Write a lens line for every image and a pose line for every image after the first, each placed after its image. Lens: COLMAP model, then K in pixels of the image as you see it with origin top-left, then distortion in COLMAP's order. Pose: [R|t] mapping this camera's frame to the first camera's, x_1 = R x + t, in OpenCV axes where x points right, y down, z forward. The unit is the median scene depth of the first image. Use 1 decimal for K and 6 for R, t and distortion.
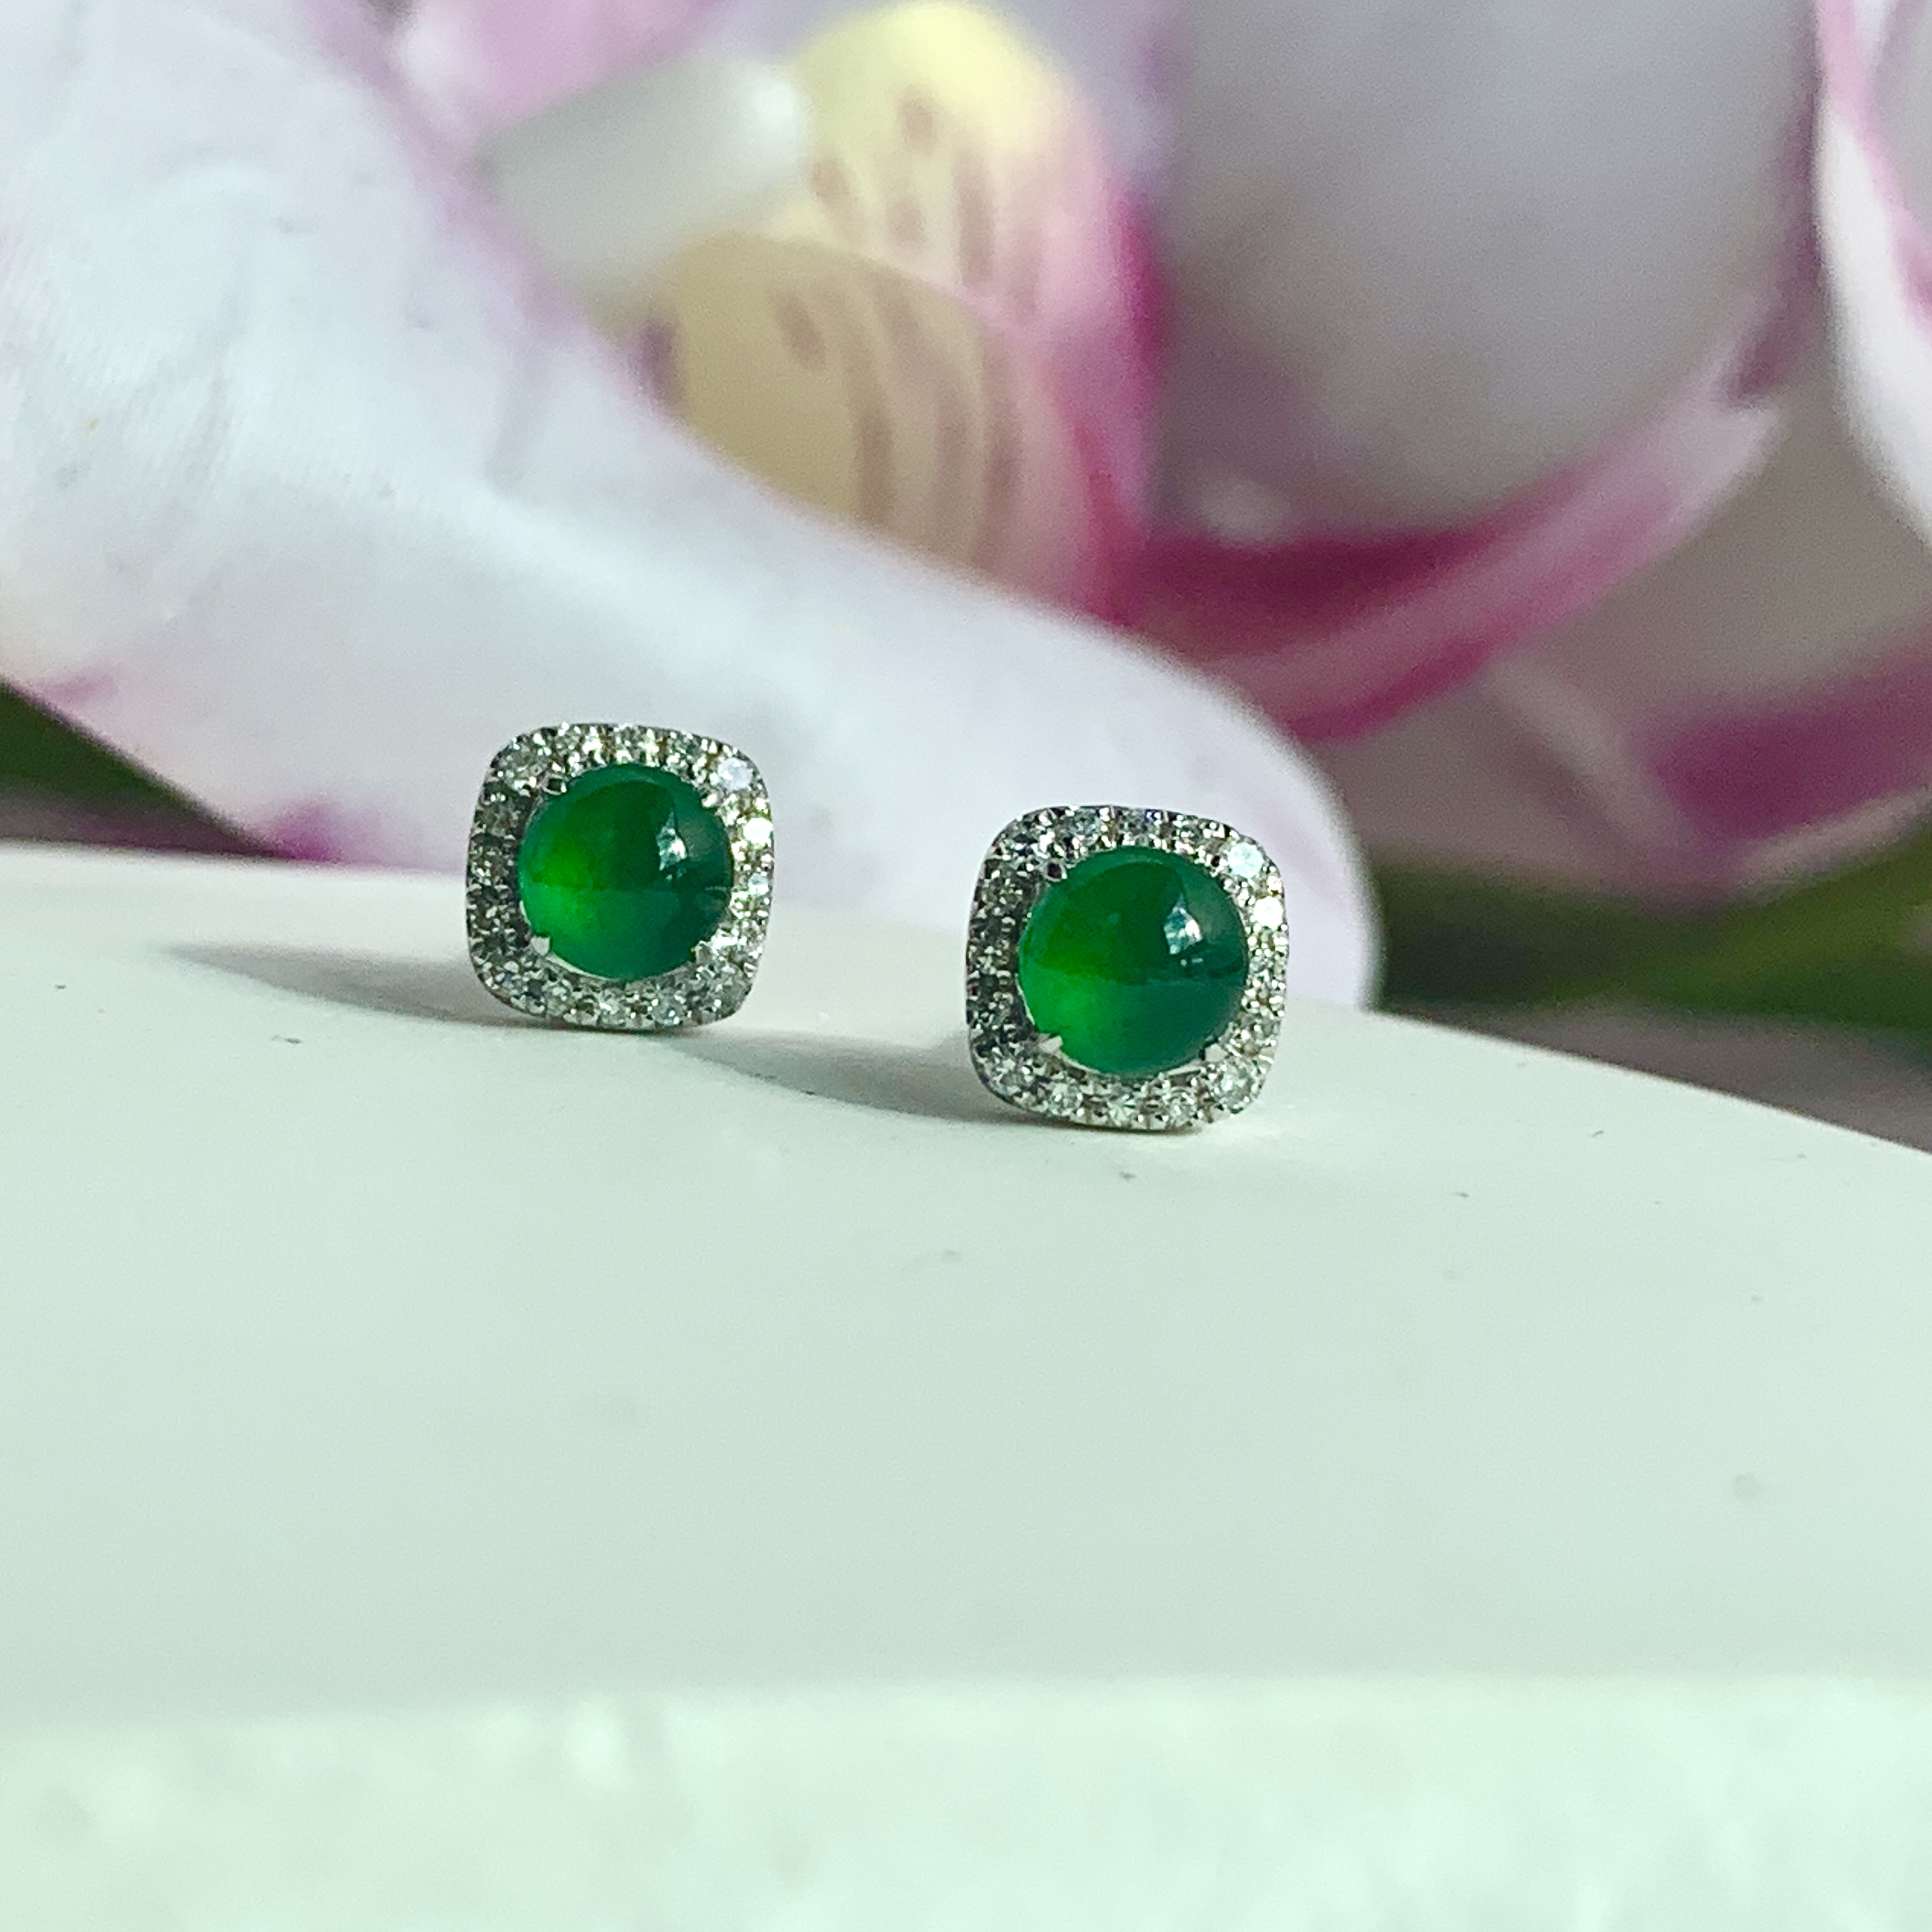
lens RADIAL K [[4731.9, 0, 950.5], [0, 4731.9, 968.7], [0, 0, 1]] dist [0.108145, 0.000000]
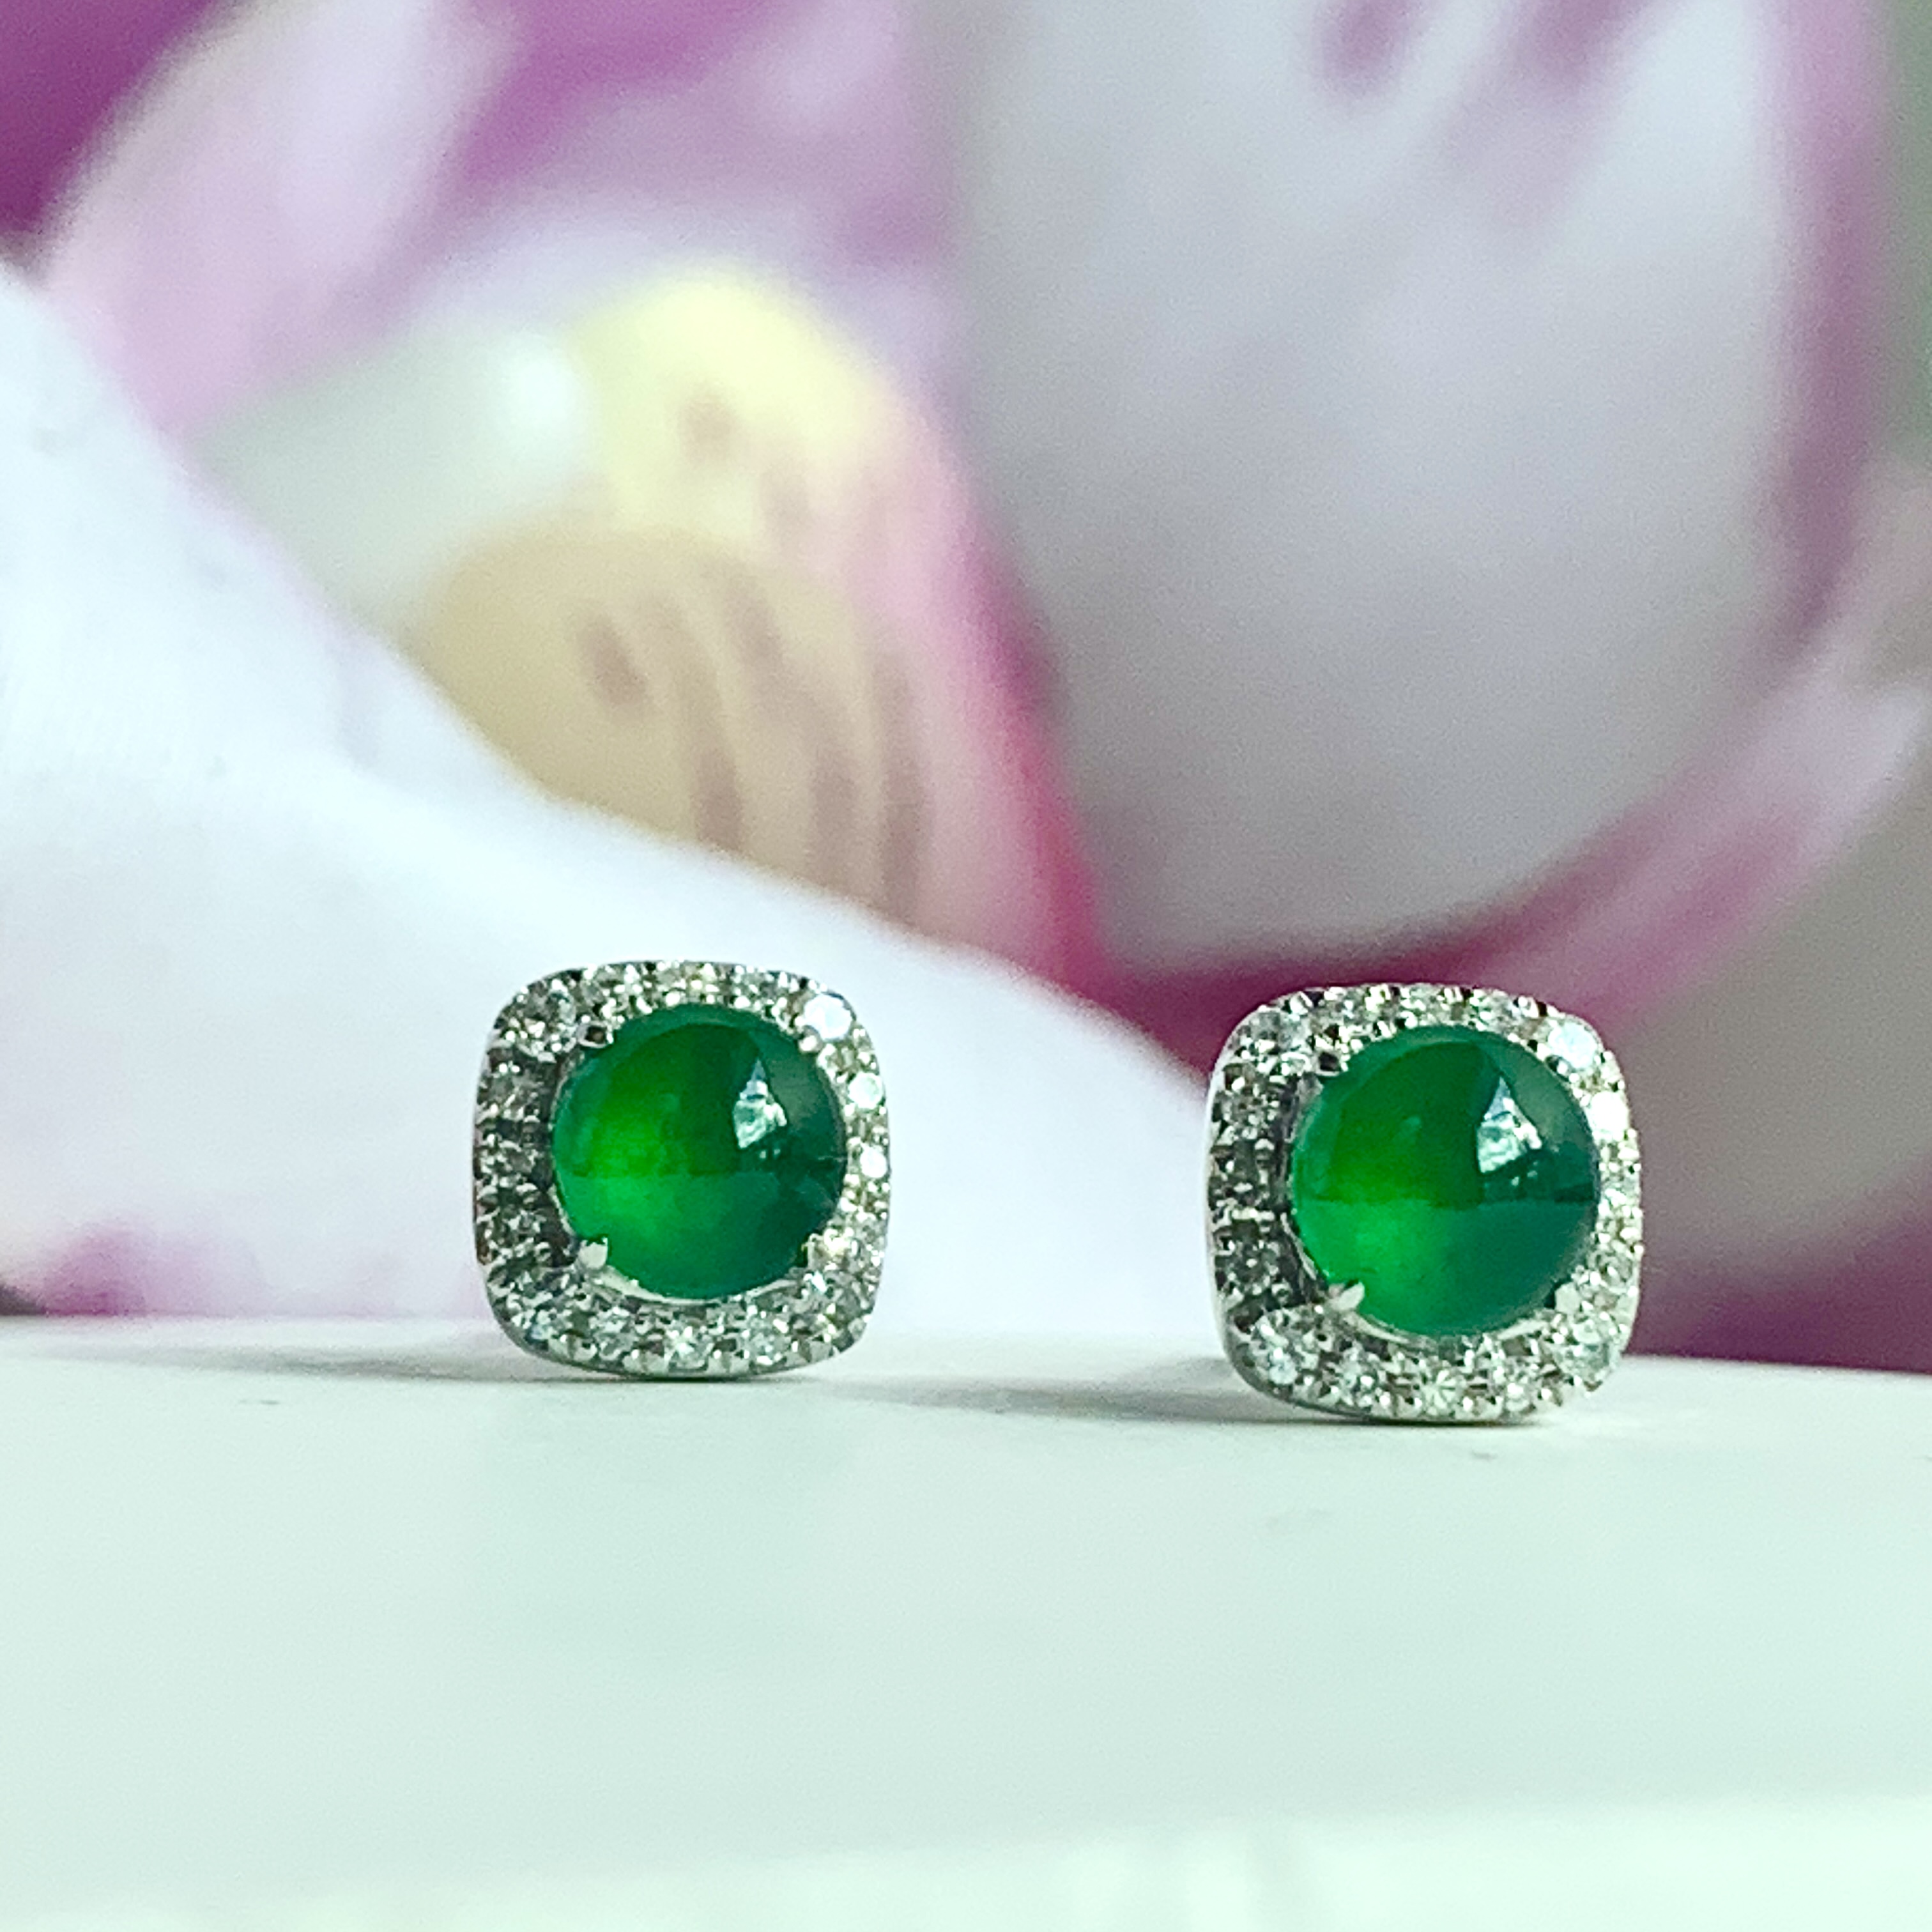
lens RADIAL K [[6537.6, 0, 971.0], [0, 6537.6, 957.2], [0, 0, 1]] dist [0.142441, 0.000000]
pose [[0.993279, -0.067785, 0.093820, -0.118438], [0.081365, 0.985416, -0.149450, 0.102587], [-0.082322, 0.156079, 0.984308, 0.008176]]
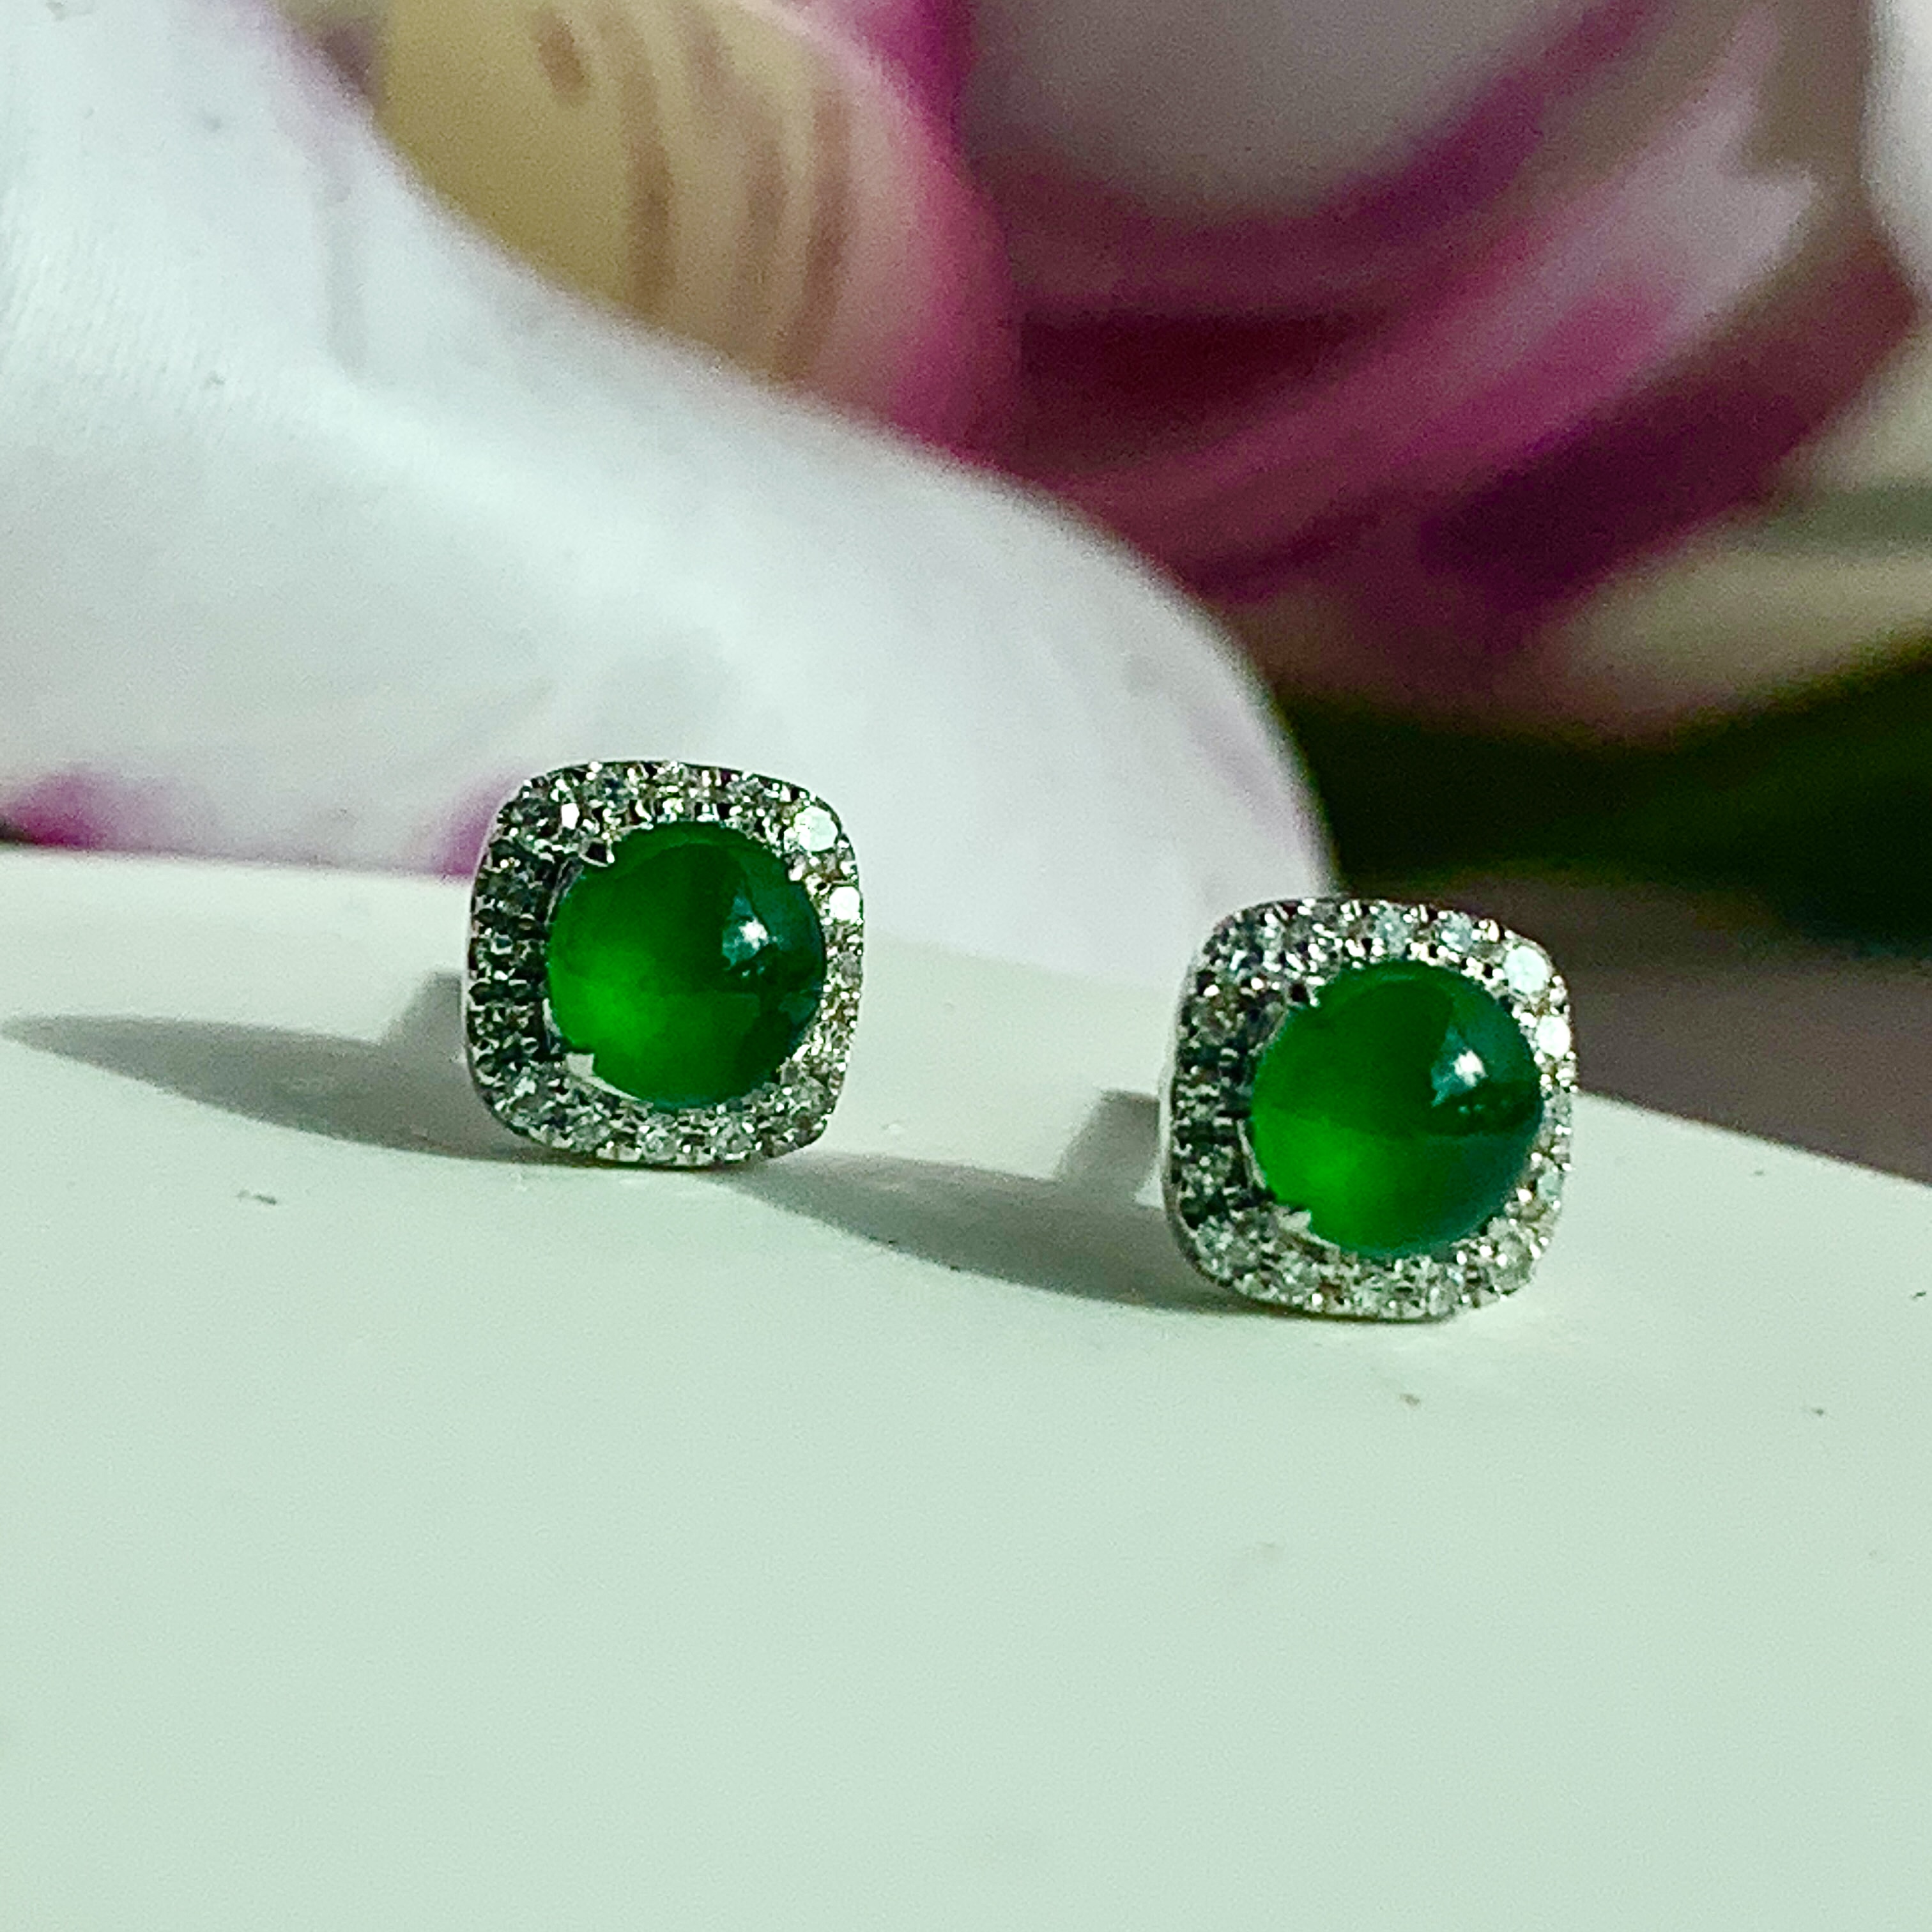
lens RADIAL K [[6166.0, 0, 963.7], [0, 6166.0, 971.2], [0, 0, 1]] dist [0.165663, 0.000000]
pose [[0.991509, -0.000889, 0.130034, -0.152312], [-0.007150, 0.998091, 0.061342, -0.080048], [-0.129840, -0.061751, 0.989610, 0.013646]]
